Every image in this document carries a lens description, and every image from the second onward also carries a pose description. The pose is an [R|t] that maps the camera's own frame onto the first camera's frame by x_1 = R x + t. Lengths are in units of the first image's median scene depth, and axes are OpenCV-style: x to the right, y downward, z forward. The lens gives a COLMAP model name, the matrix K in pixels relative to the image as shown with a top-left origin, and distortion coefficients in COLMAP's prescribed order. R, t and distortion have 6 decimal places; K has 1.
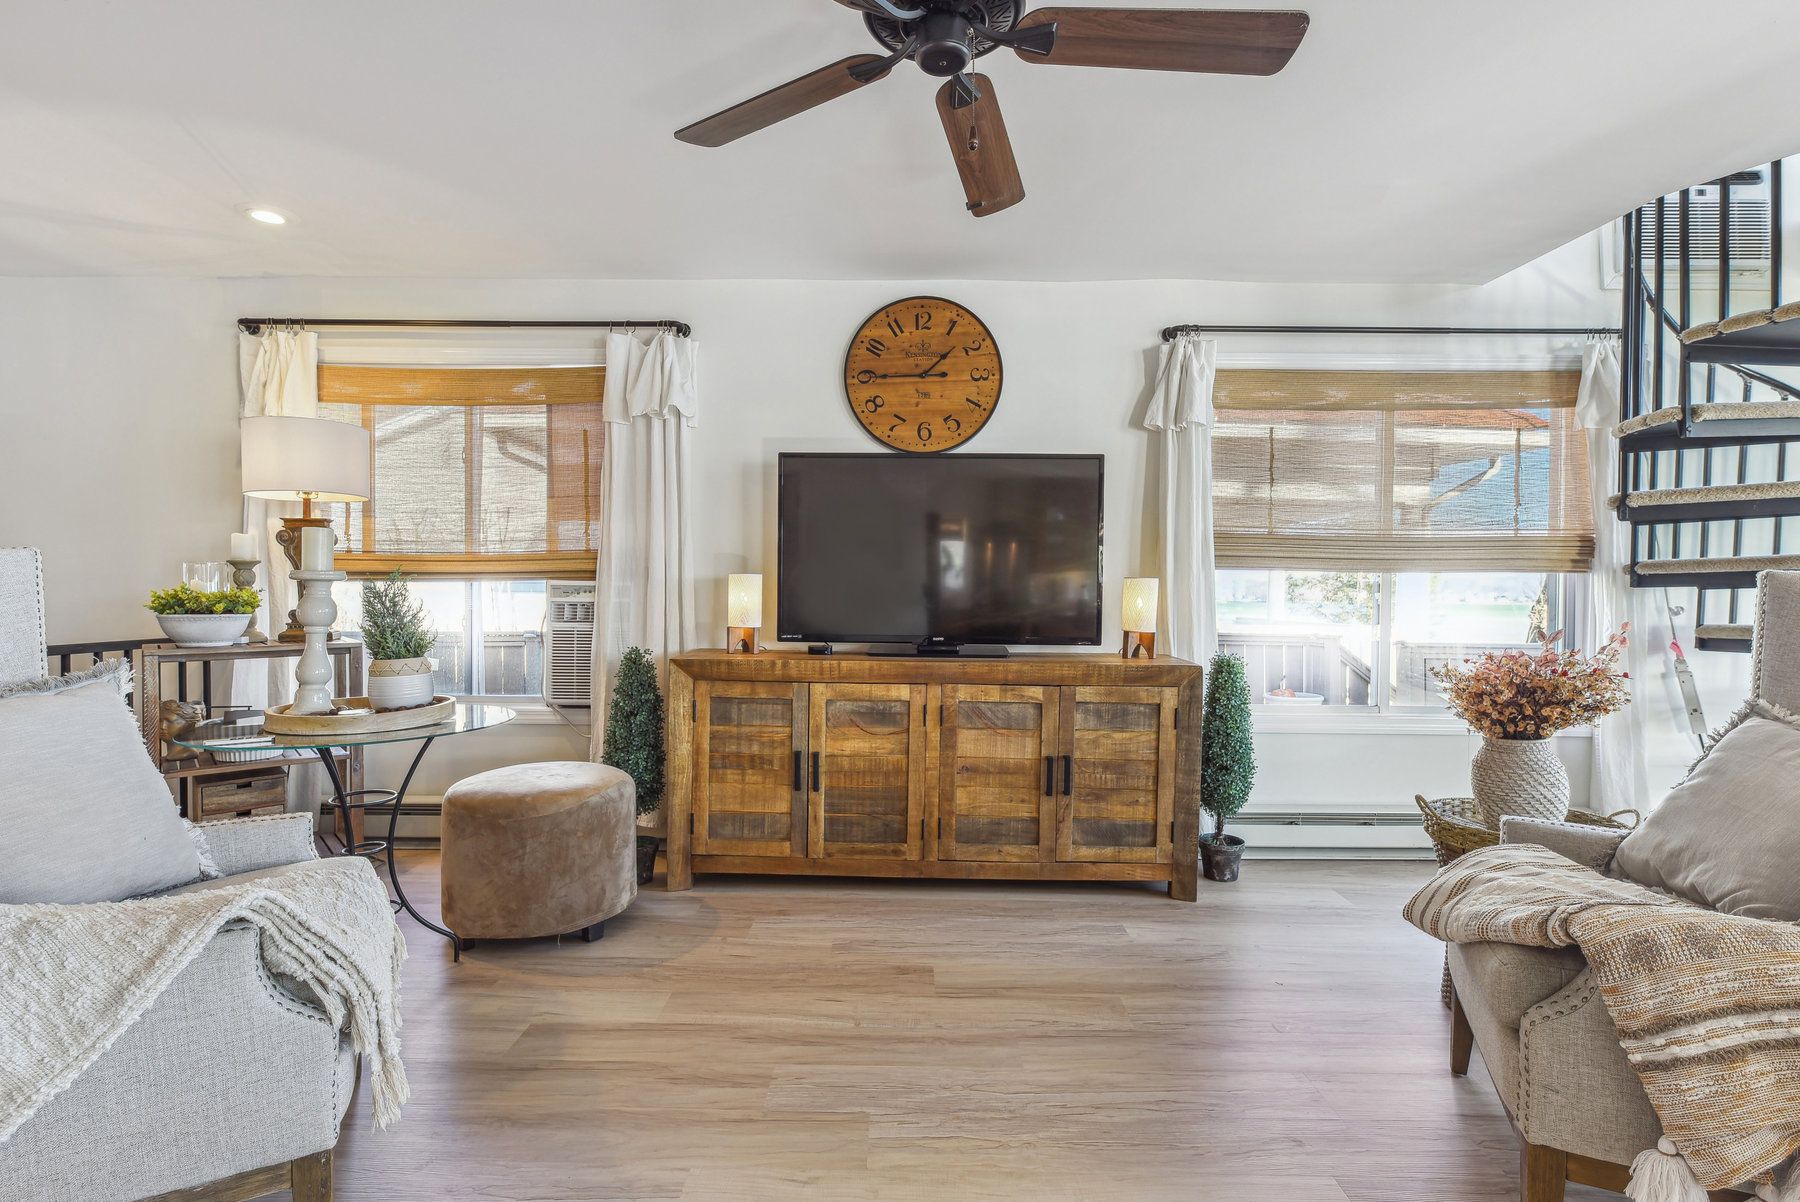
lens RADIAL K [[861.8, 0, 900.0], [0, 861.8, 601.0], [0, 0, 1]] dist [0.005301, -0.000211]
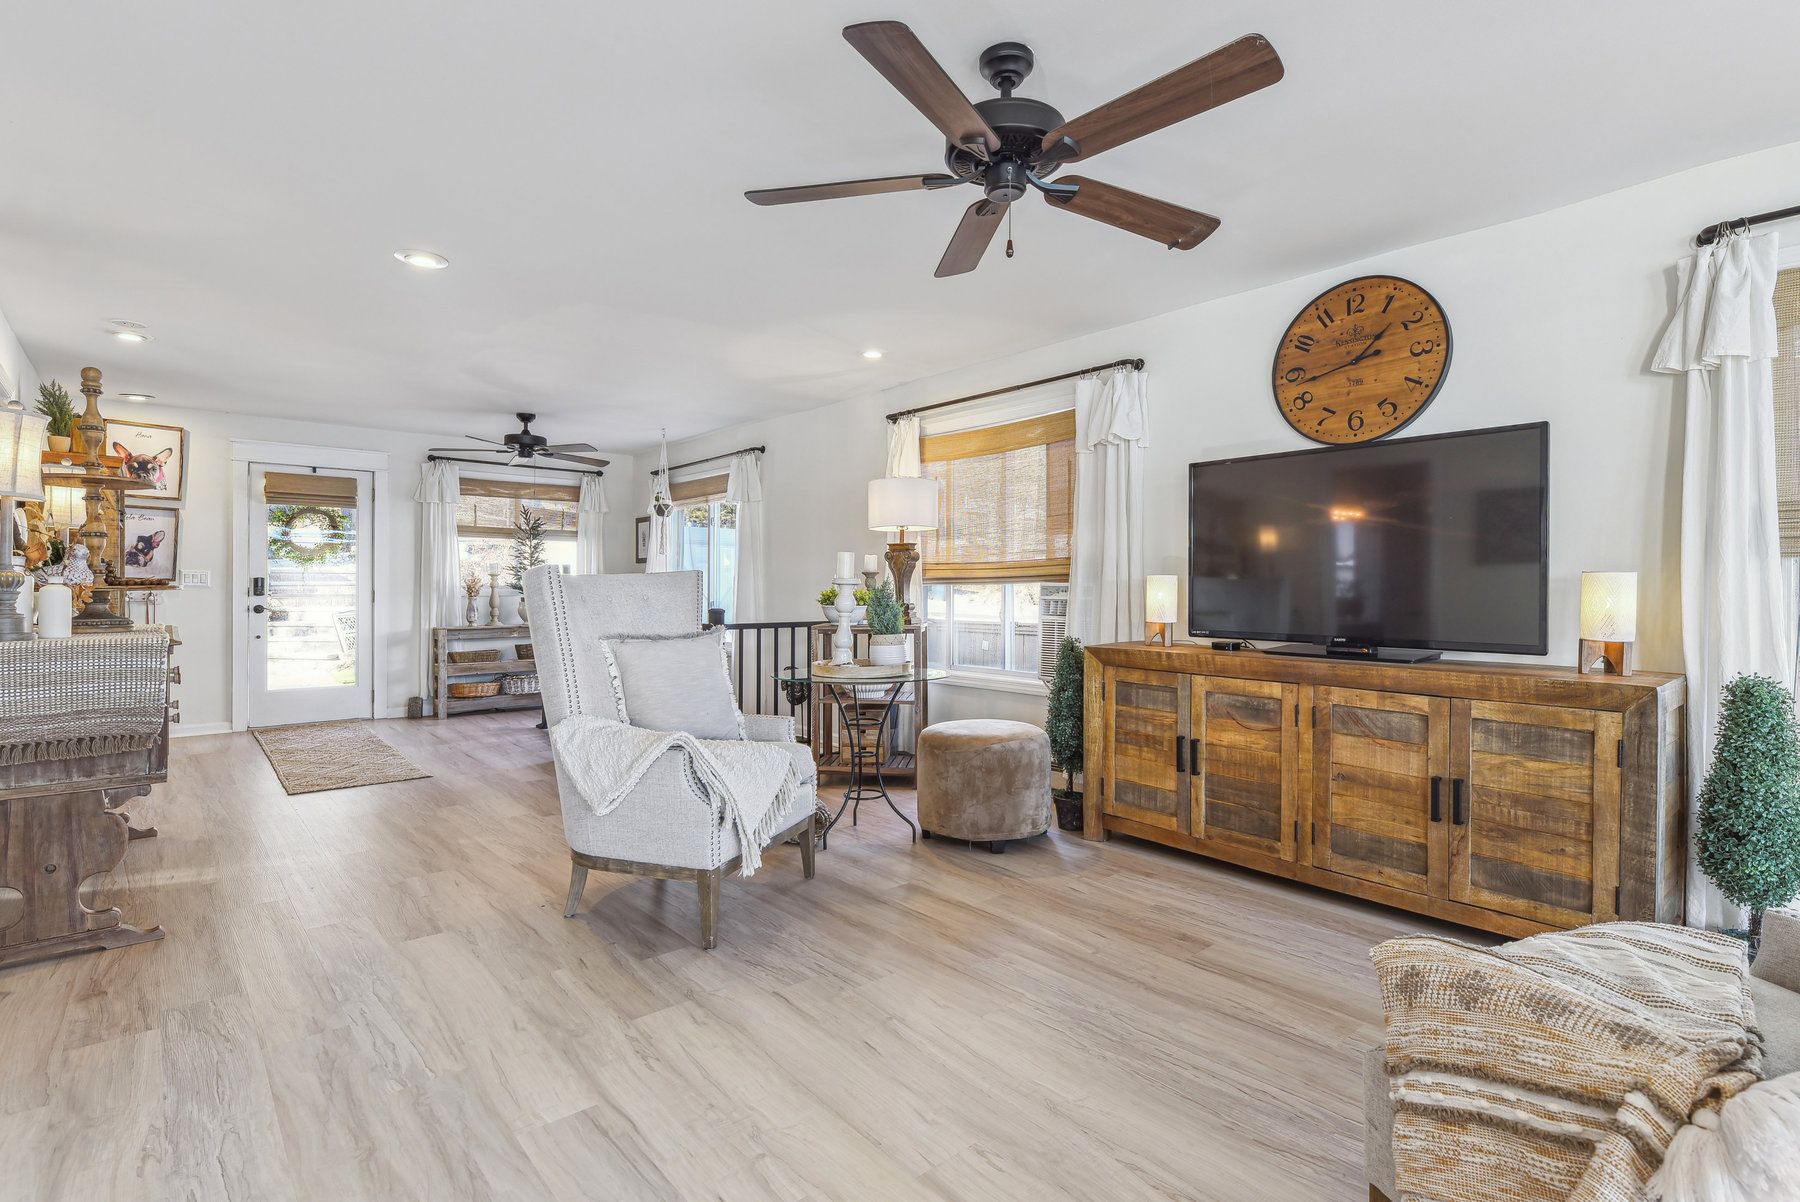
lens RADIAL K [[866.5, 0, 899.7], [0, 866.5, 585.8], [0, 0, 1]] dist [0.005336, 0.000189]
pose [[0.660652, -0.007268, -0.750658, 0.473050], [-0.006815, 0.999854, -0.015679, 0.002866], [0.750662, 0.015474, 0.660505, -0.001109]]
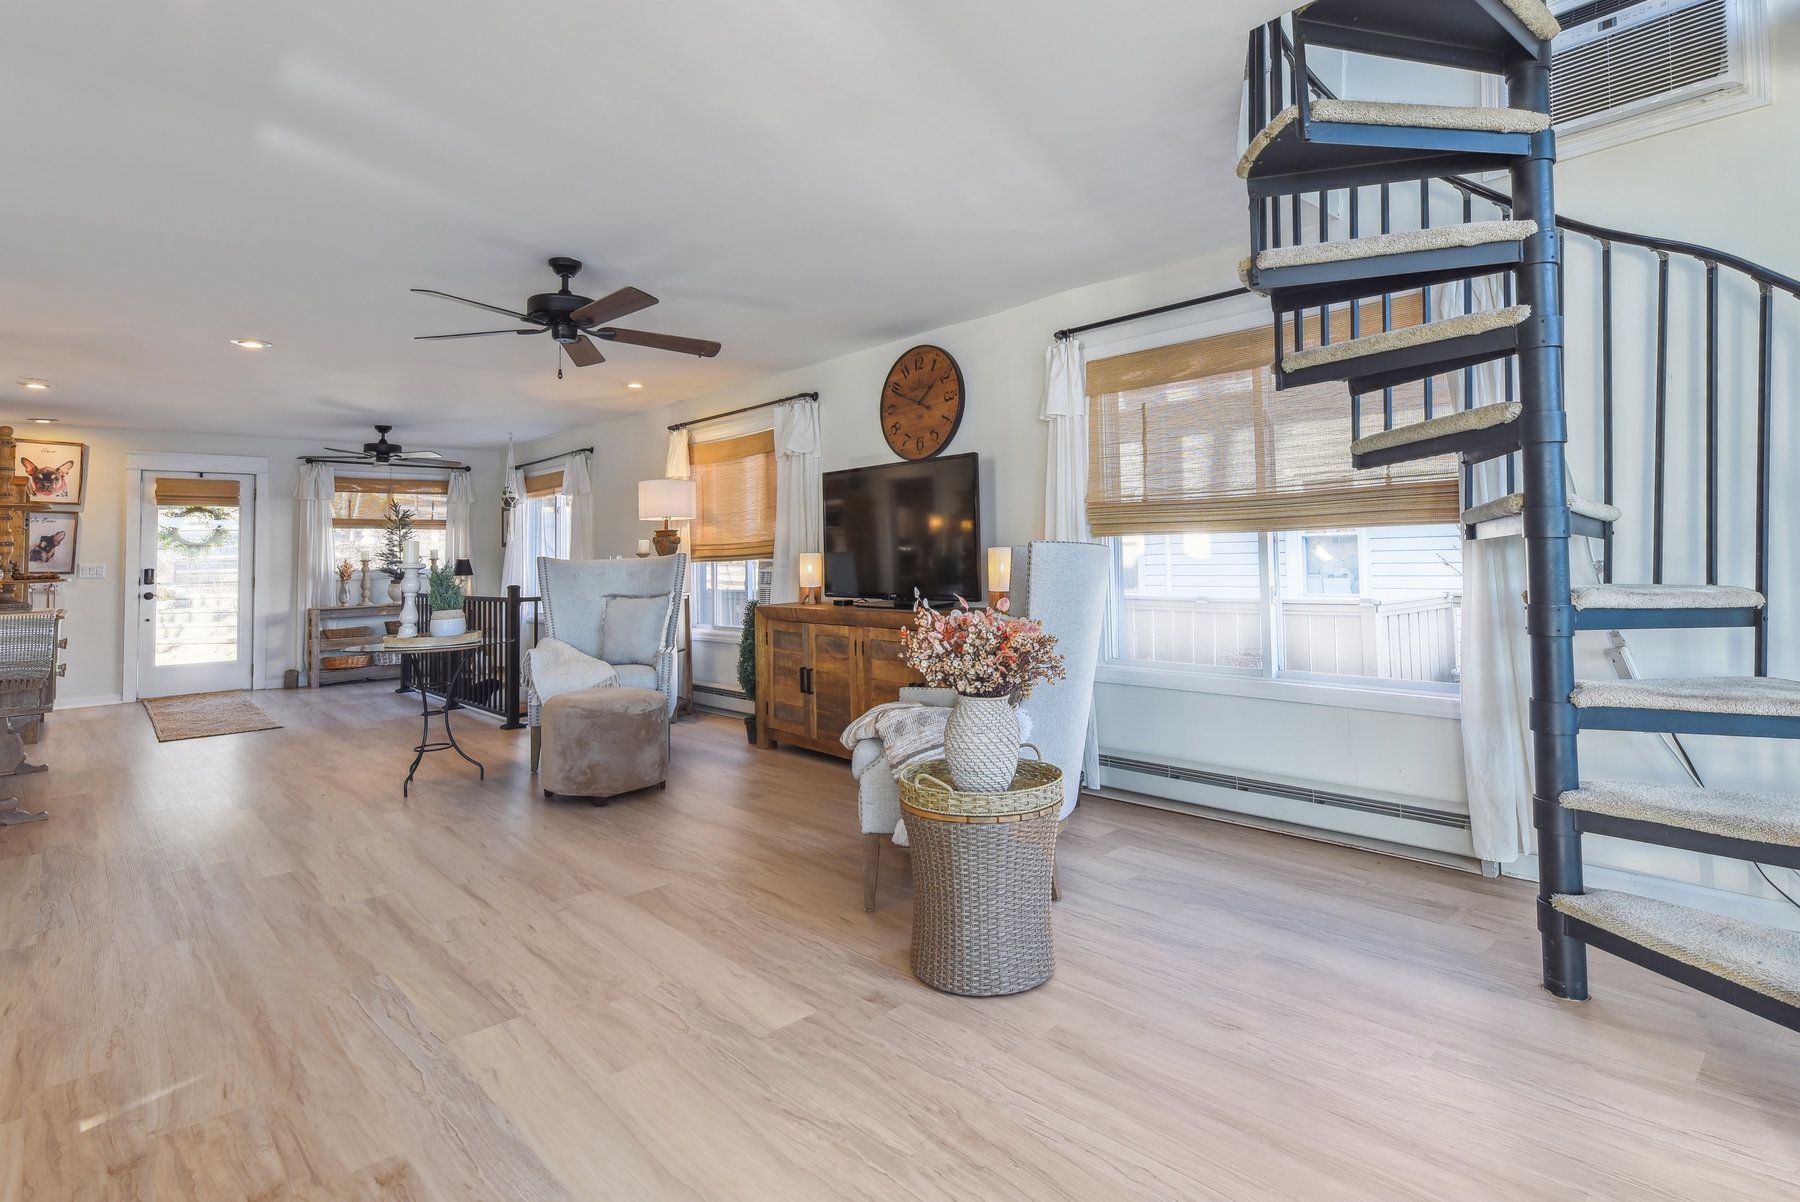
lens RADIAL K [[893.5, 0, 905.9], [0, 893.5, 512.5], [0, 0, 1]] dist [0.004441, -0.000256]
pose [[0.692547, -0.059202, -0.718939, 1.179217], [0.017660, 0.997719, -0.065147, 0.004118], [0.721156, 0.032421, 0.692013, 0.009464]]
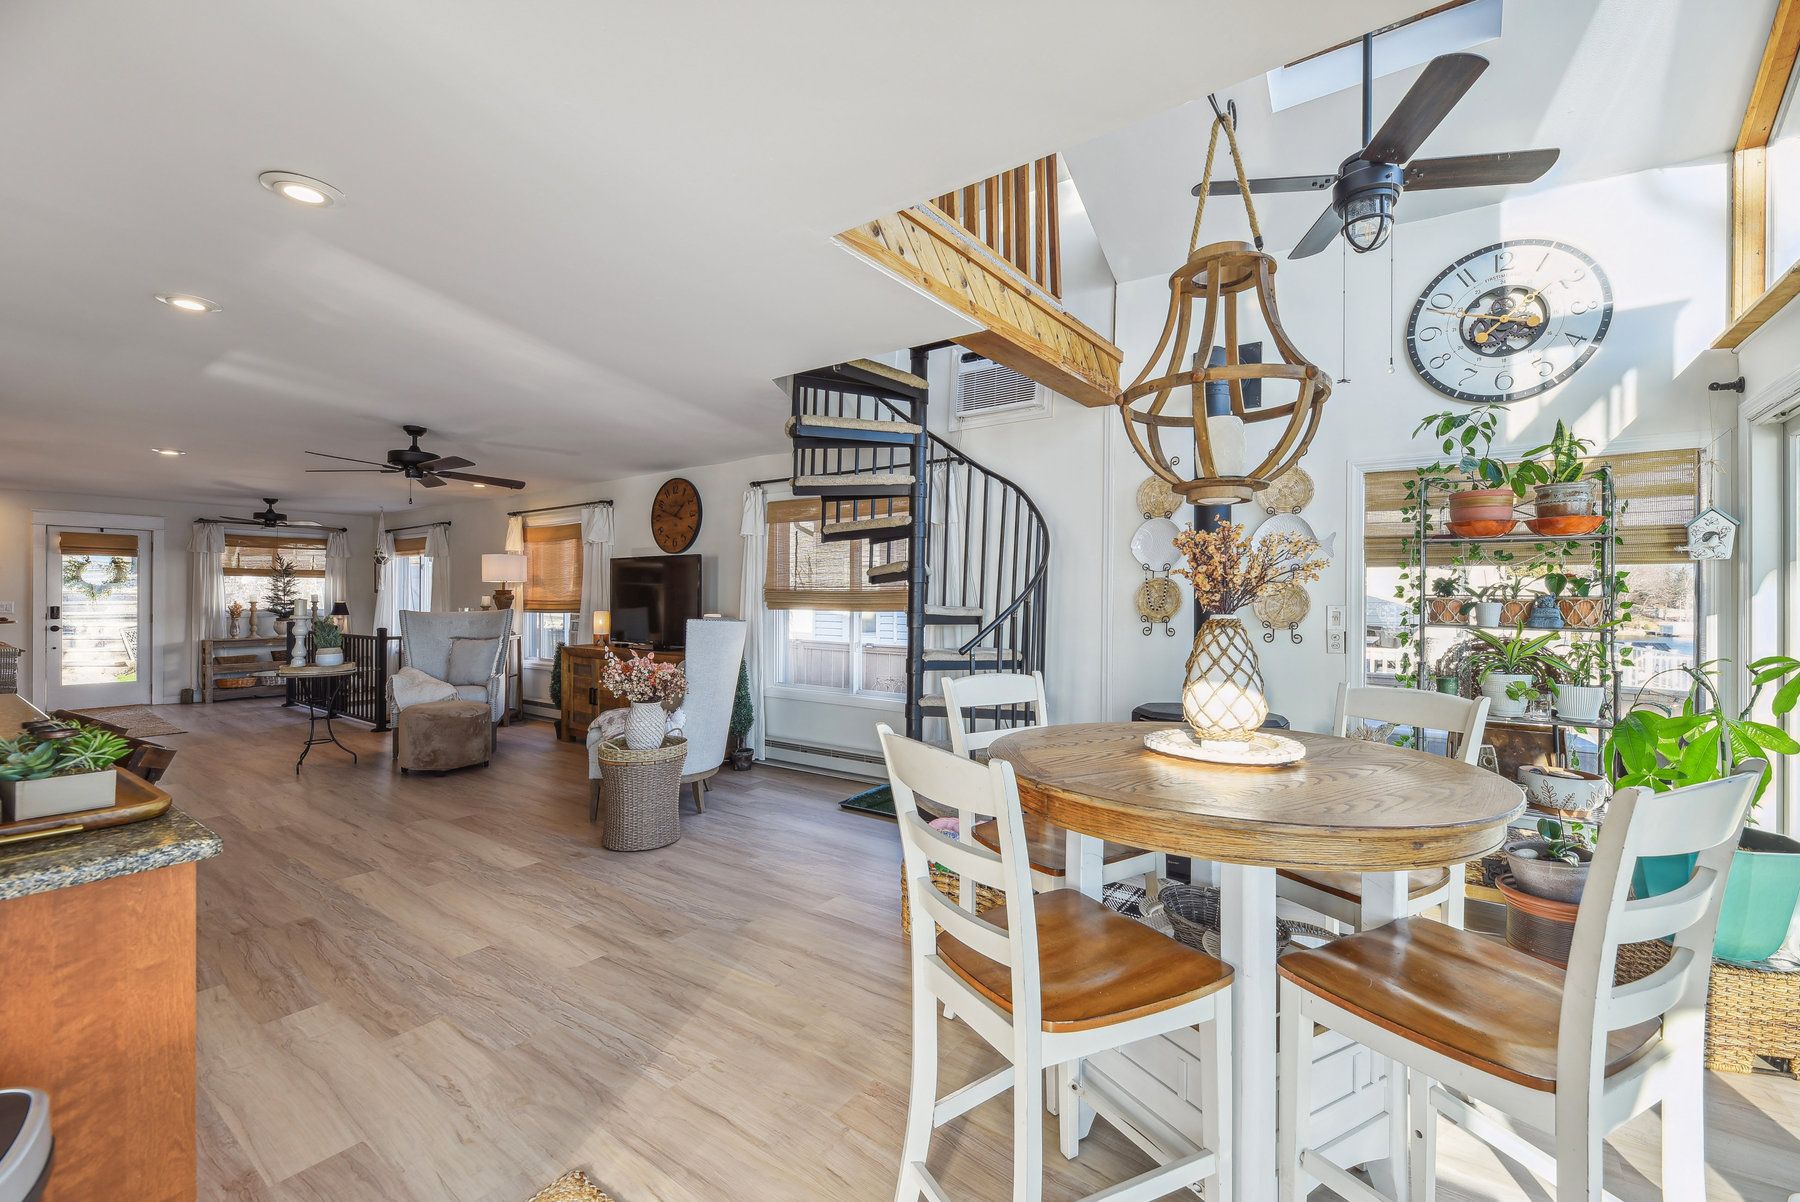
lens RADIAL K [[746.1, 0, 895.6], [0, 746.1, 595.2], [0, 0, 1]] dist [-0.000399, -0.000012]
pose [[0.811869, -0.006583, -0.583803, 1.746082], [-0.003954, 0.999851, -0.016773, -0.047742], [0.583826, 0.015926, 0.811722, -0.174614]]
